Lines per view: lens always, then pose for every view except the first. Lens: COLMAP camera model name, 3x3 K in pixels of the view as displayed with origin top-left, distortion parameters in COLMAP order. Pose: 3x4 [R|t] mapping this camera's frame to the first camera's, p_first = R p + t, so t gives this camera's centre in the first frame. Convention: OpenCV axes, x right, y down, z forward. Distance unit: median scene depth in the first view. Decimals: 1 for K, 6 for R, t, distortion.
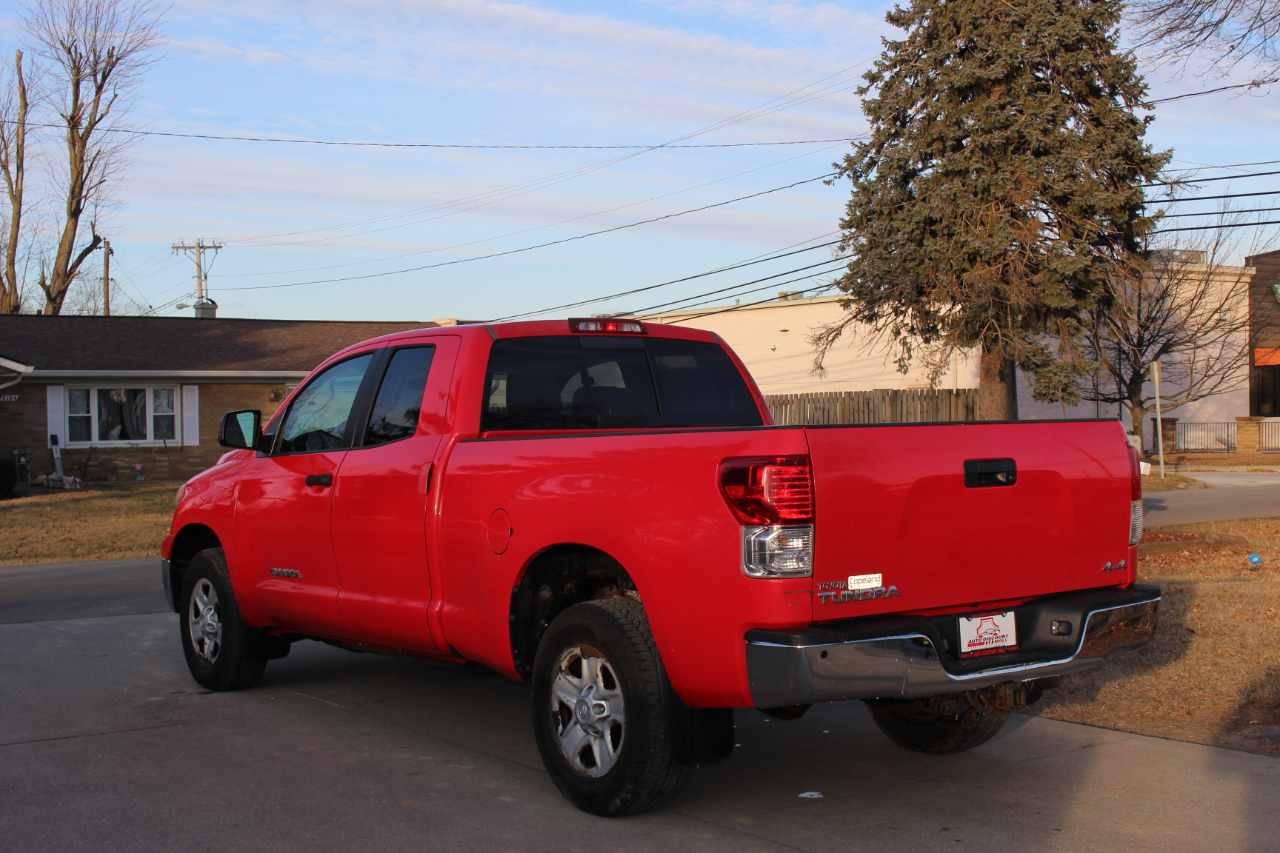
lens RADIAL K [[1765.5, 0, 638.9], [0, 1765.5, 425.6], [0, 0, 1]] dist [-0.040314, 0.000000]
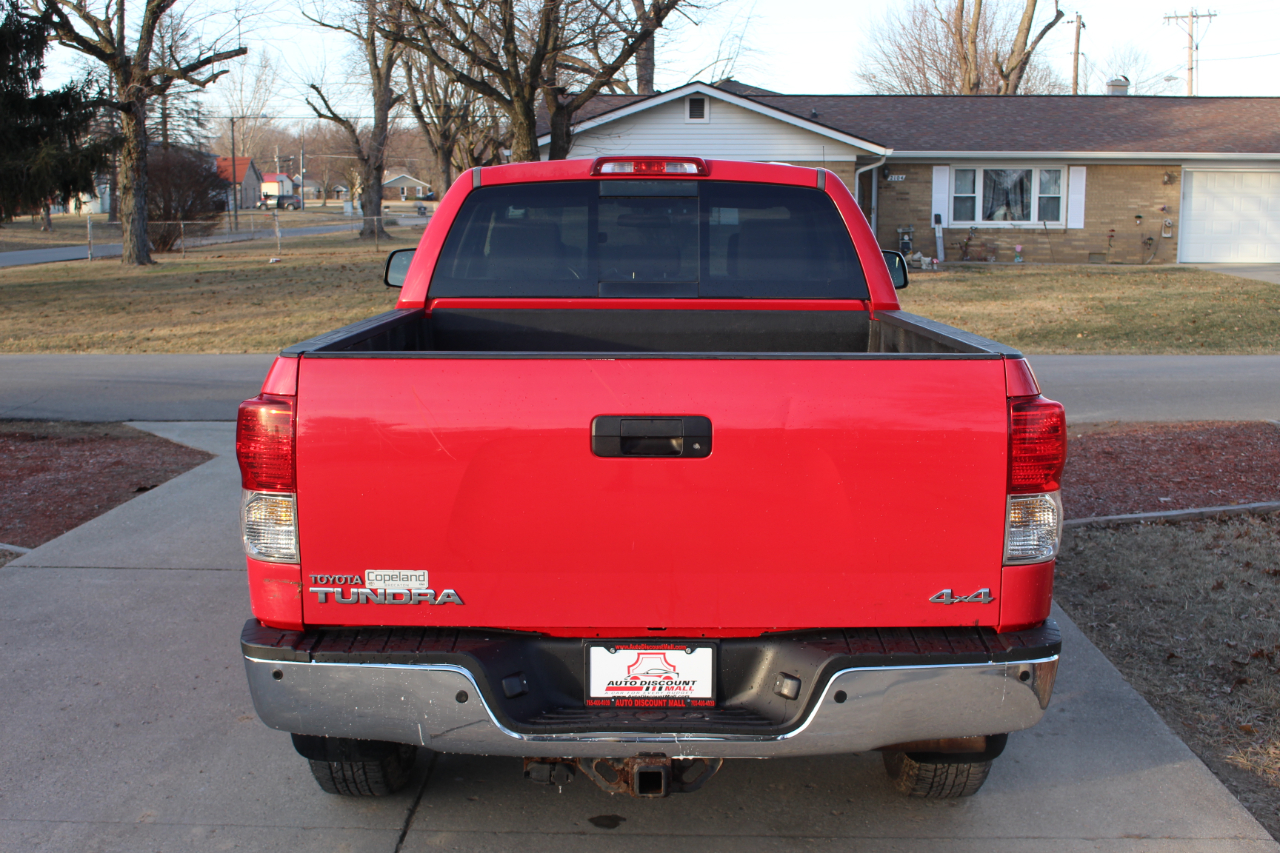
lens RADIAL K [[1653.8, 0, 641.2], [0, 1653.8, 425.1], [0, 0, 1]] dist [-0.049885, 0.000000]
pose [[0.784800, 0.105558, -0.610694, 0.133137], [-0.015051, 0.988344, 0.151493, -0.016214], [0.619567, -0.109700, 0.777241, 0.124211]]
